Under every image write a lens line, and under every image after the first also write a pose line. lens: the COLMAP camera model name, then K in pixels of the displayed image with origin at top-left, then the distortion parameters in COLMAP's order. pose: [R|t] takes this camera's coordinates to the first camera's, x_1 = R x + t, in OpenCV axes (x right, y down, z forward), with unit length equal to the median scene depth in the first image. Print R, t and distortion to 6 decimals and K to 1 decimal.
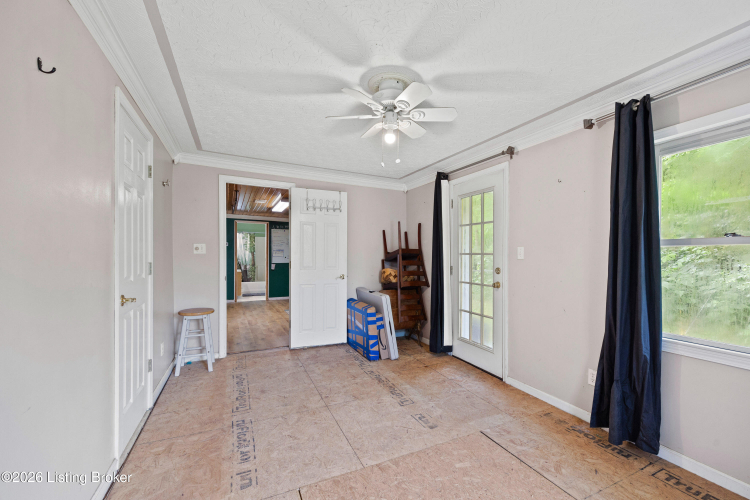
lens RADIAL K [[298.6, 0, 373.8], [0, 298.6, 257.4], [0, 0, 1]] dist [0.001674, 0.000102]
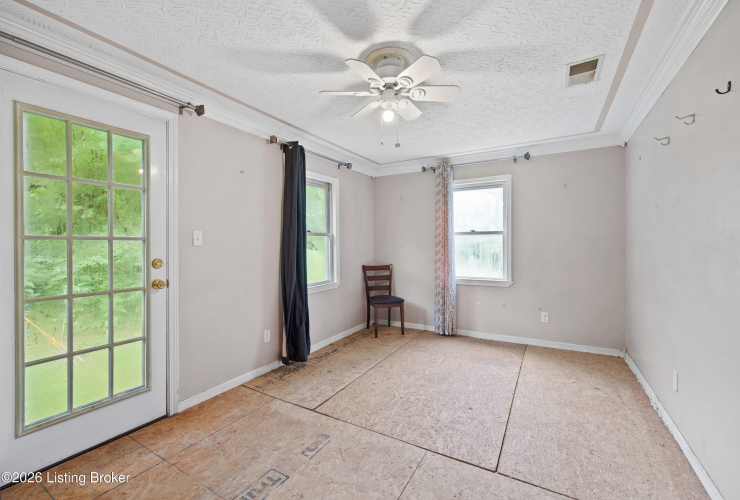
lens RADIAL K [[319.3, 0, 371.4], [0, 319.3, 240.2], [0, 0, 1]] dist [0.000319, 0.000040]
pose [[-0.570762, 0.001523, 0.821114, -0.543864], [0.012290, 0.999902, 0.006688, -0.009168], [-0.821024, 0.013909, -0.570725, 1.185483]]
